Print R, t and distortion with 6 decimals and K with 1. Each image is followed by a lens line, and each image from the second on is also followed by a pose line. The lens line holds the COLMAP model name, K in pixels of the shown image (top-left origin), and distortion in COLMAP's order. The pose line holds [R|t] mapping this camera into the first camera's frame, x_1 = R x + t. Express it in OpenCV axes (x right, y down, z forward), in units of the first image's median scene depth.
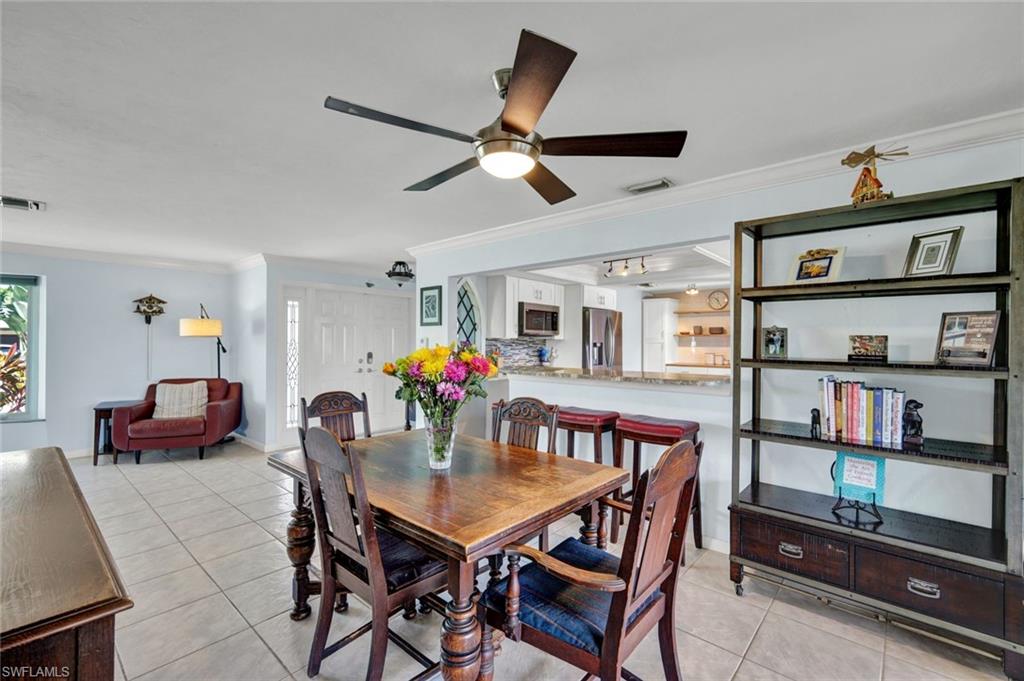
lens RADIAL K [[445.0, 0, 512.2], [0, 445.0, 344.0], [0, 0, 1]] dist [-0.001238, -0.000043]
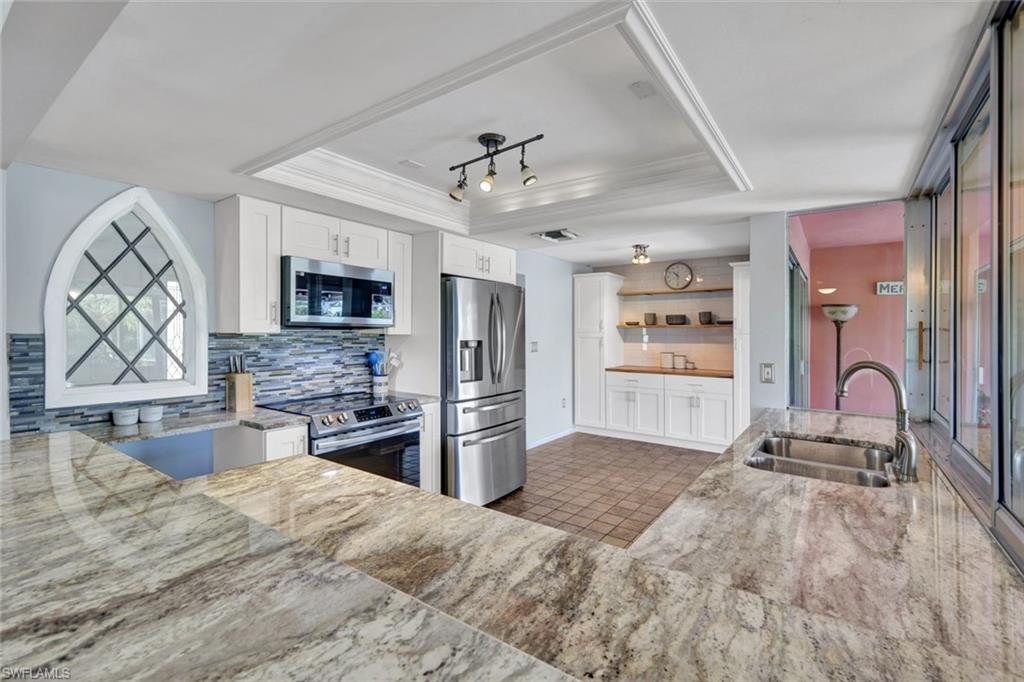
lens RADIAL K [[448.5, 0, 525.3], [0, 448.5, 331.3], [0, 0, 1]] dist [0.000604, 0.000038]
pose [[0.993117, -0.001327, 0.117120, 0.206525], [0.002269, 0.999966, -0.007911, -0.009929], [-0.117105, 0.008122, 0.993086, 0.478859]]
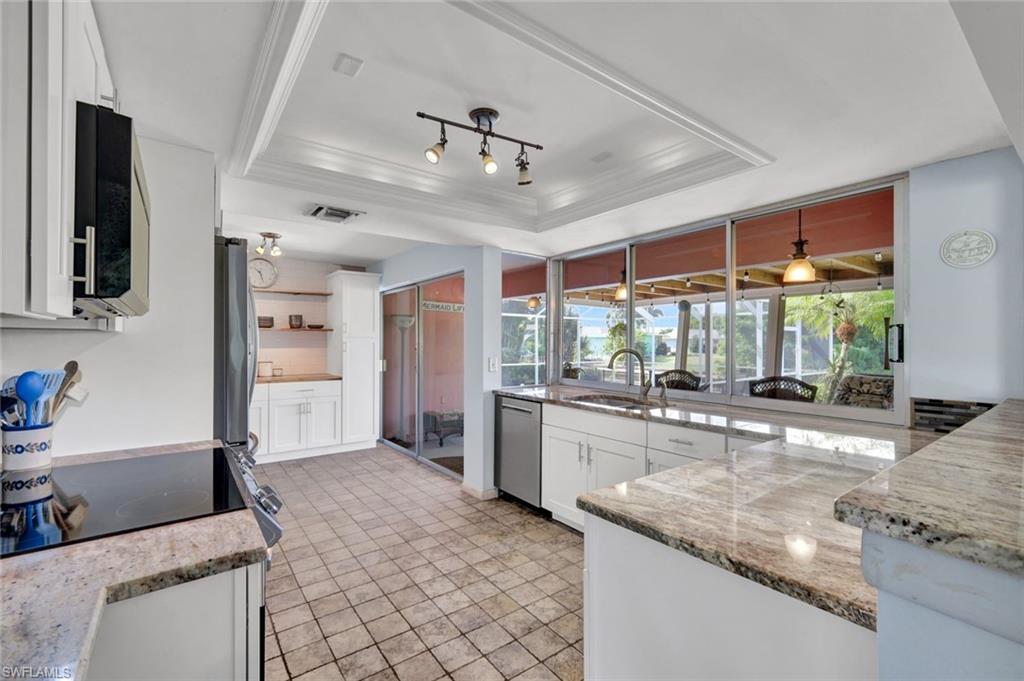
lens RADIAL K [[445.2, 0, 506.6], [0, 445.2, 340.8], [0, 0, 1]] dist [0.004831, 0.000510]
pose [[0.202307, -0.001594, 0.979321, -0.109333], [0.003617, 0.999993, 0.000880, -0.004546], [-0.979315, 0.003364, 0.202311, 0.776975]]
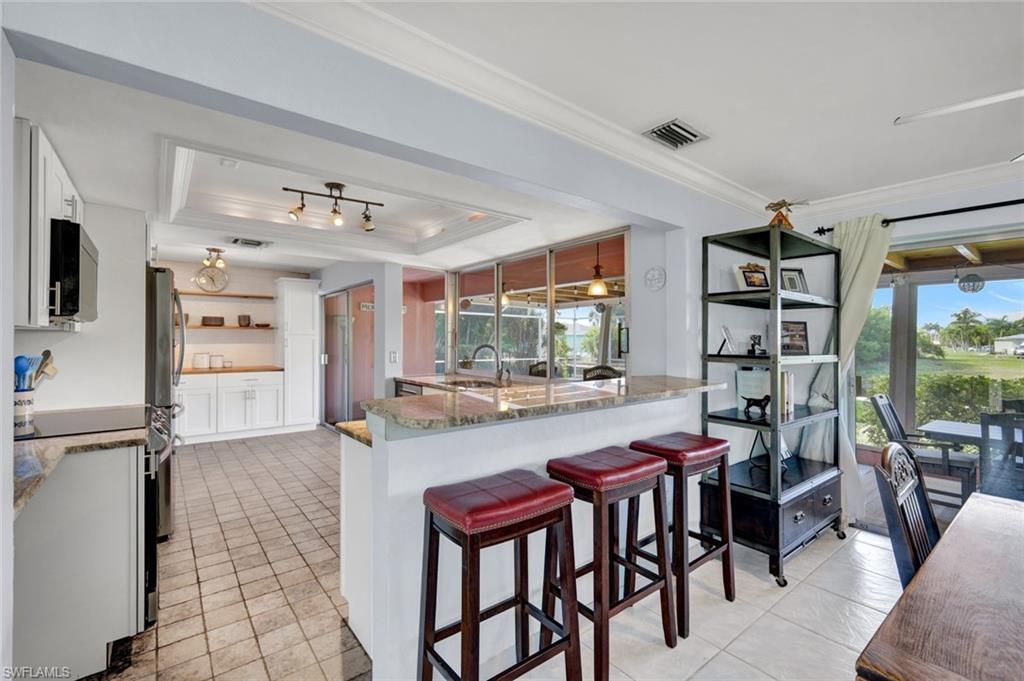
lens RADIAL K [[446.1, 0, 512.0], [0, 446.1, 338.7], [0, 0, 1]] dist [0.003299, 0.000383]
pose [[0.164893, -0.002048, 0.986309, -0.246284], [0.000564, 0.999998, 0.001983, -0.004342], [-0.986311, 0.000229, 0.164894, 0.580357]]
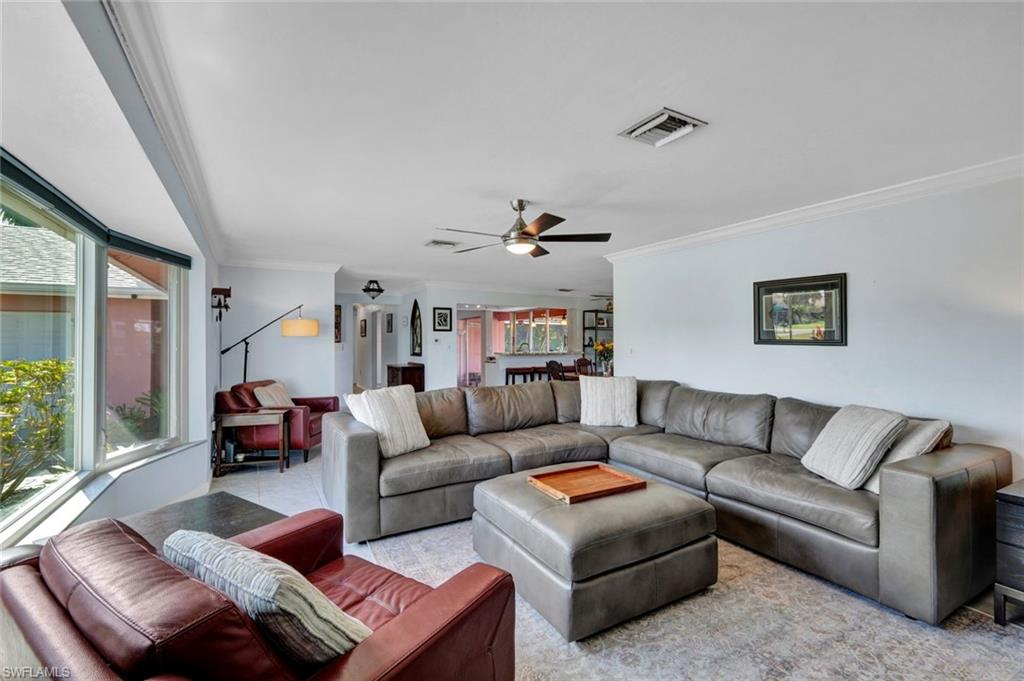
lens RADIAL K [[451.3, 0, 505.2], [0, 451.3, 338.7], [0, 0, 1]] dist [0.001074, 0.000078]
pose [[0.319360, 0.001073, 0.947633, -1.390188], [0.005923, 0.999978, -0.003128, -0.005741], [-0.947615, 0.006612, 0.319346, 0.205400]]
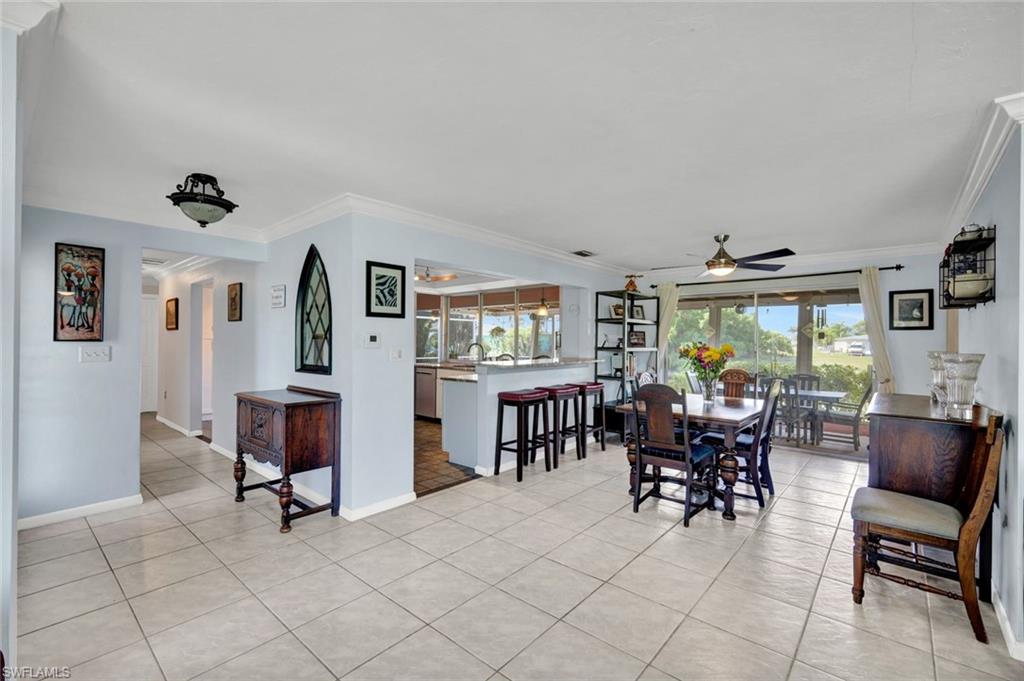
lens RADIAL K [[446.1, 0, 512.0], [0, 446.1, 338.7], [0, 0, 1]] dist [0.003299, 0.000383]
pose [[-0.018241, -0.001224, 0.999833, -0.751711], [-0.002278, 0.999997, 0.001183, -0.006351], [-0.999831, -0.002256, -0.018243, 0.666276]]
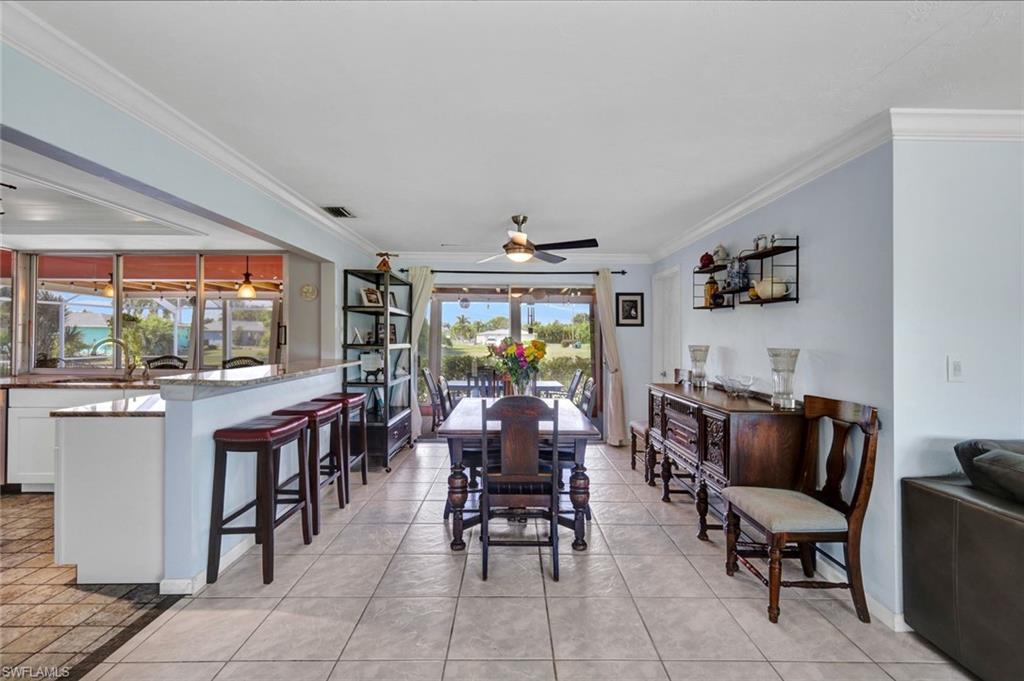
lens RADIAL K [[445.4, 0, 517.5], [0, 445.4, 336.3], [0, 0, 1]] dist [0.004603, 0.000116]
pose [[-0.680144, -0.009262, 0.733020, -0.487917], [-0.006832, 0.999957, 0.006296, -0.006408], [-0.733047, -0.000726, -0.680178, 0.752403]]
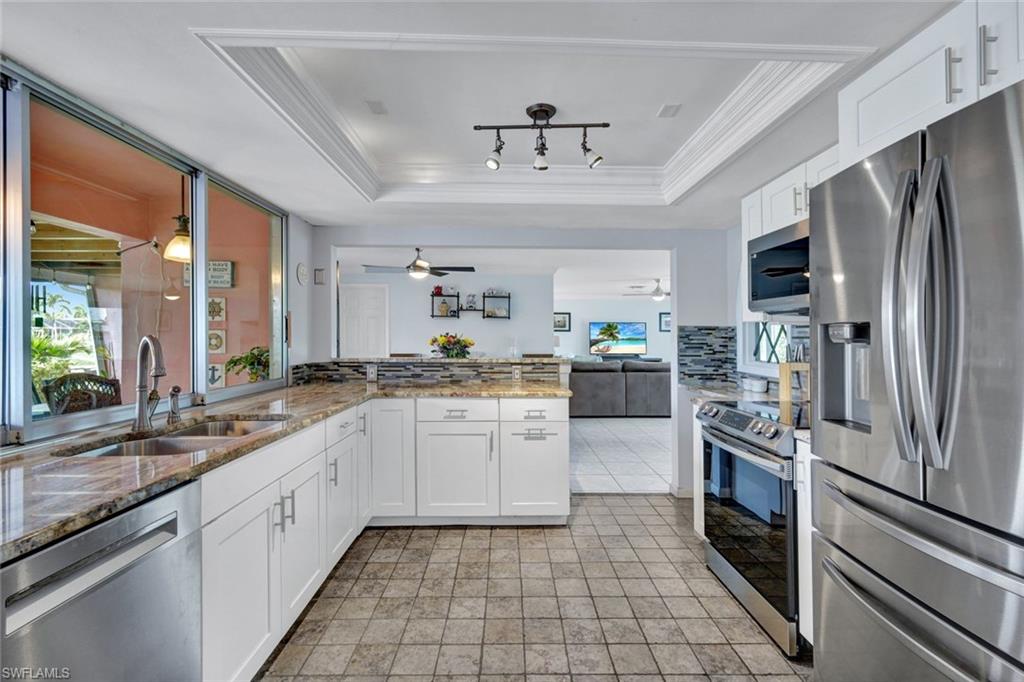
lens RADIAL K [[457.4, 0, 516.3], [0, 457.4, 334.6], [0, 0, 1]] dist [0.006410, 0.000453]
pose [[-0.727815, -0.007590, -0.685732, 0.497929], [-0.006850, 0.999969, -0.003799, 0.005982], [0.685739, 0.001932, -0.727845, 1.117616]]
